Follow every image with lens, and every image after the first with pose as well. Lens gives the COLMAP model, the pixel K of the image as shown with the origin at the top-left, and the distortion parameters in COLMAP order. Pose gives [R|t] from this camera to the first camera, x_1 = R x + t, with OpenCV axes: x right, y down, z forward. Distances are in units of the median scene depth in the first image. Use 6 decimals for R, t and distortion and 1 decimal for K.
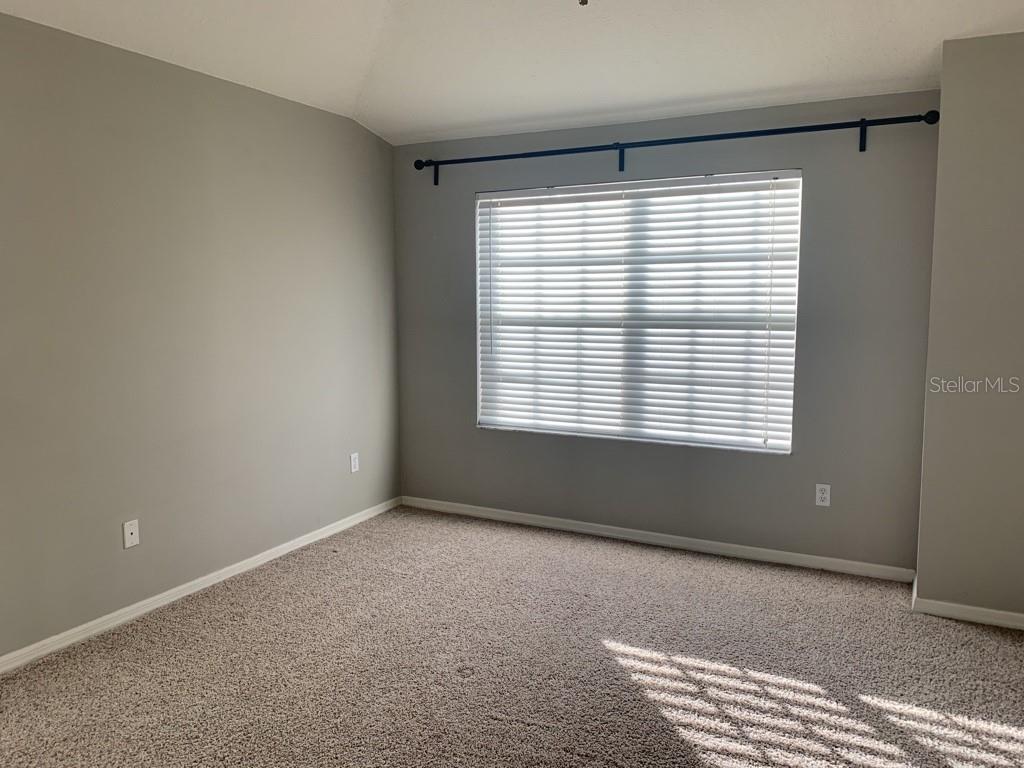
lens RADIAL K [[794.4, 0, 512.0], [0, 794.4, 384.0], [0, 0, 1]] dist [0.081229, -0.116476]
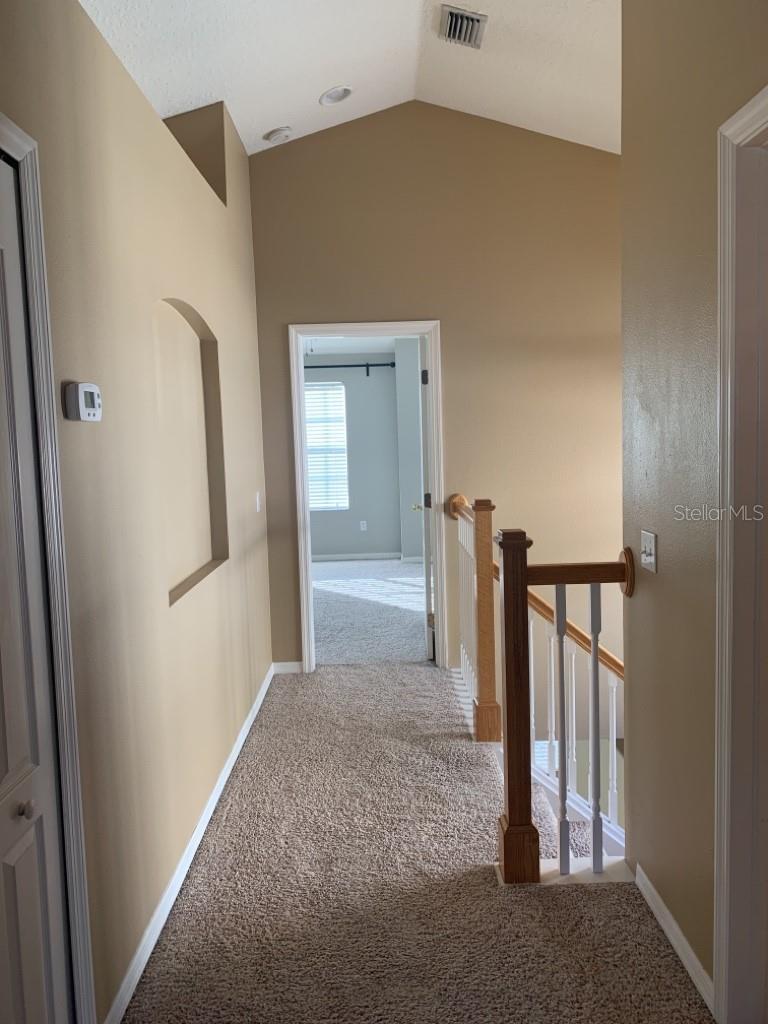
lens RADIAL K [[794.4, 0, 383.8], [0, 794.4, 506.5], [0, 0, 1]] dist [0.081229, -0.116476]
pose [[0.889784, -0.070690, 0.450873, -0.565981], [0.082973, 0.996524, -0.007504, 0.106652], [-0.448776, 0.044087, 0.892556, -1.023314]]
